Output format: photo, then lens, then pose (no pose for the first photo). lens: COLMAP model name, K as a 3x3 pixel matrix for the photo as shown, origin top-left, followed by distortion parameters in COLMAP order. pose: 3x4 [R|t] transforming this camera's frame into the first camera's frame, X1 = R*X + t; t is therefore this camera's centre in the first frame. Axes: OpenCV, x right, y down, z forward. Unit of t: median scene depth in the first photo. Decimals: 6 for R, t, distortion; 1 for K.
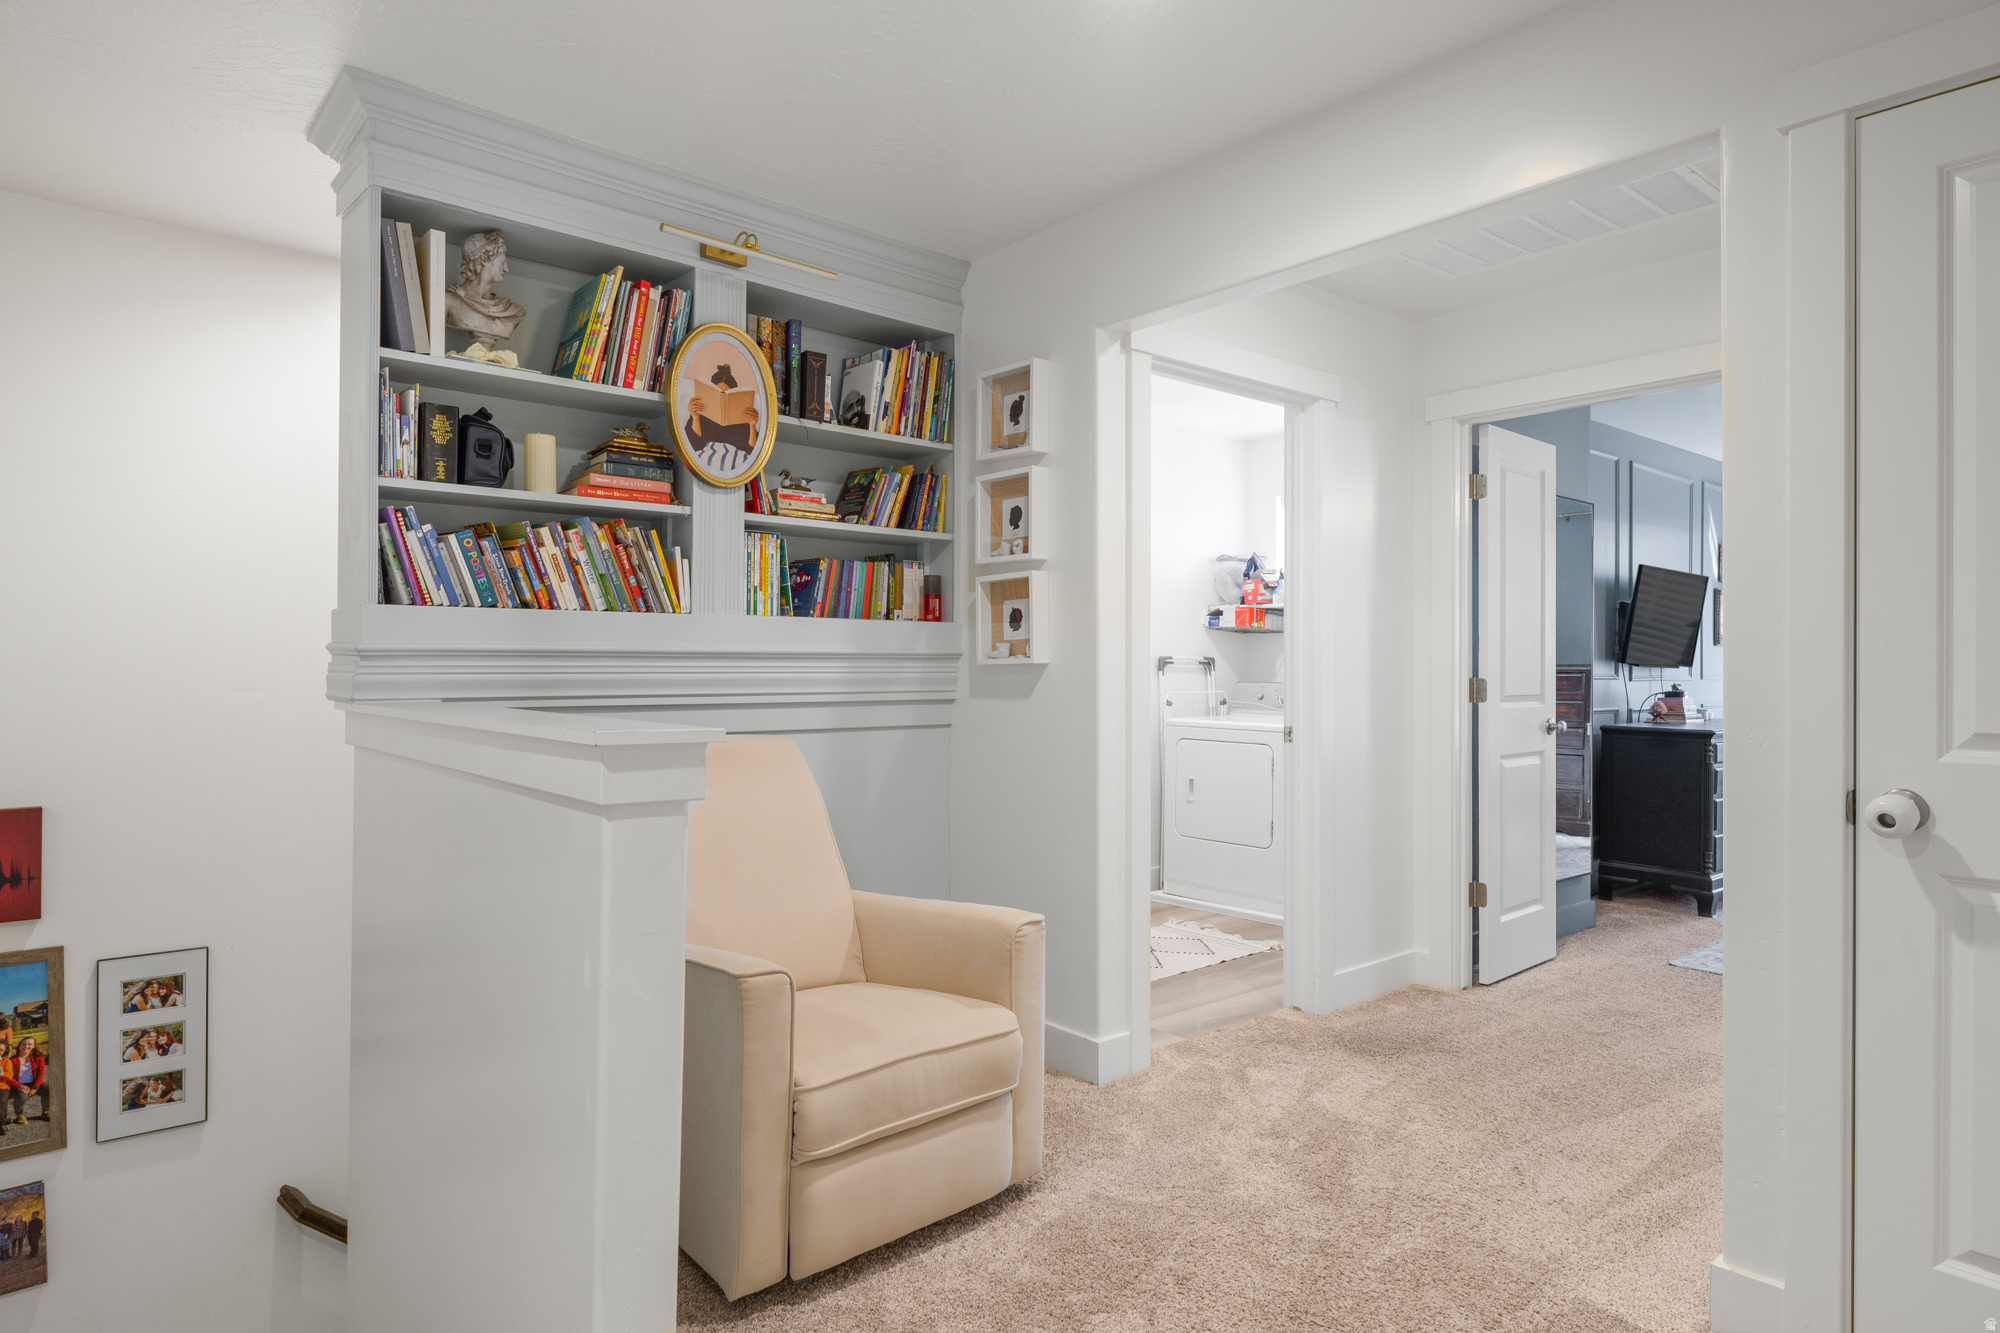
lens RADIAL K [[1147.0, 0, 1002.9], [0, 1147.0, 668.1], [0, 0, 1]] dist [-0.000629, -0.000018]
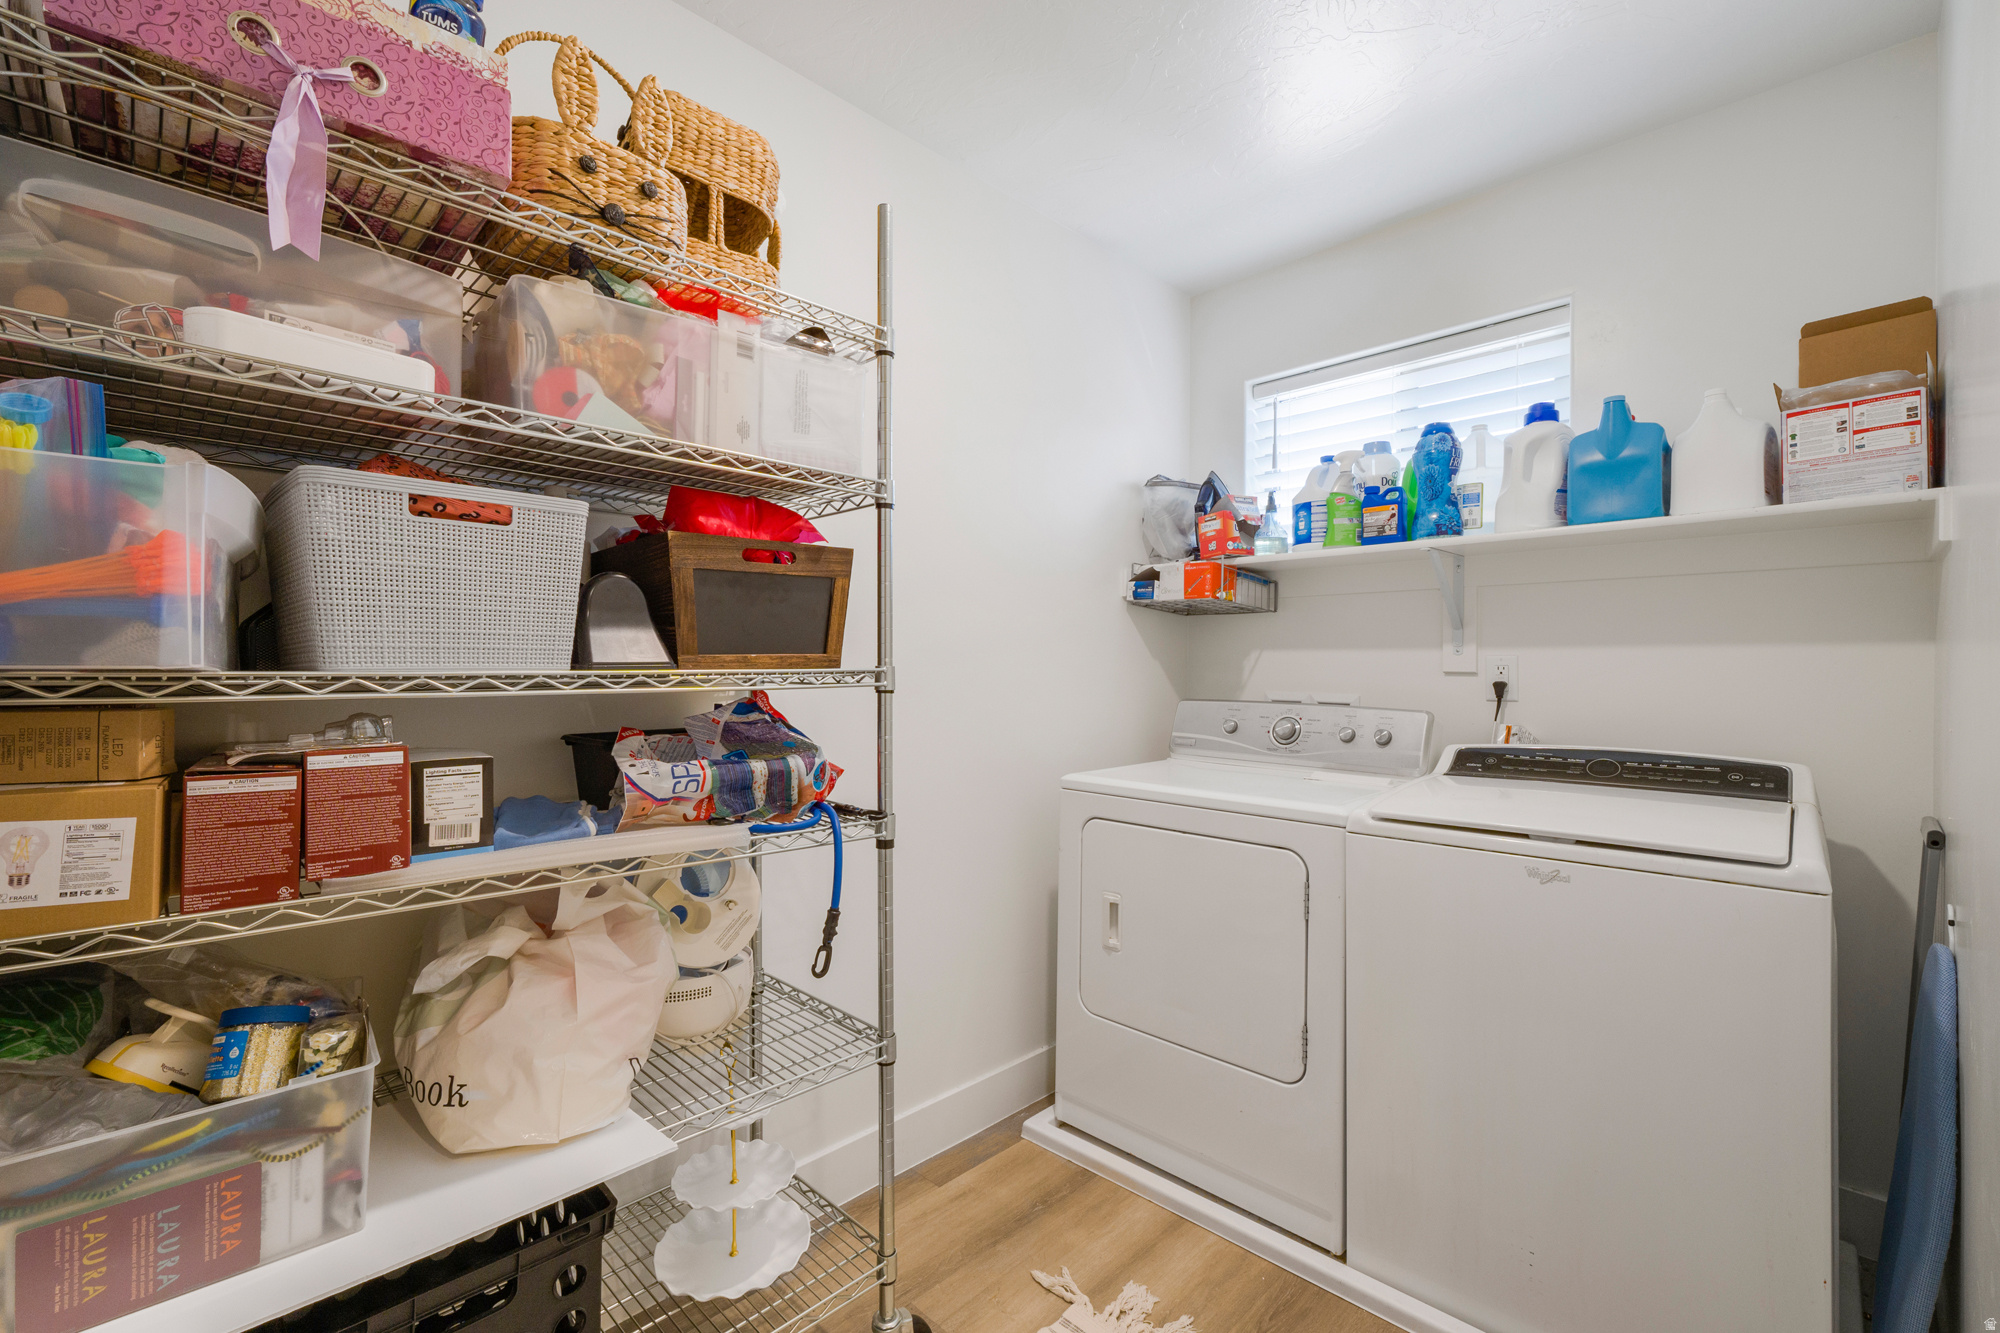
lens RADIAL K [[878.0, 0, 999.6], [0, 878.0, 670.2], [0, 0, 1]] dist [-0.034288, -0.000162]
pose [[0.994863, 0.004742, 0.101118, 0.072540], [-0.004130, 0.999972, -0.006264, 0.000441], [-0.101145, 0.005815, 0.994855, 0.589533]]
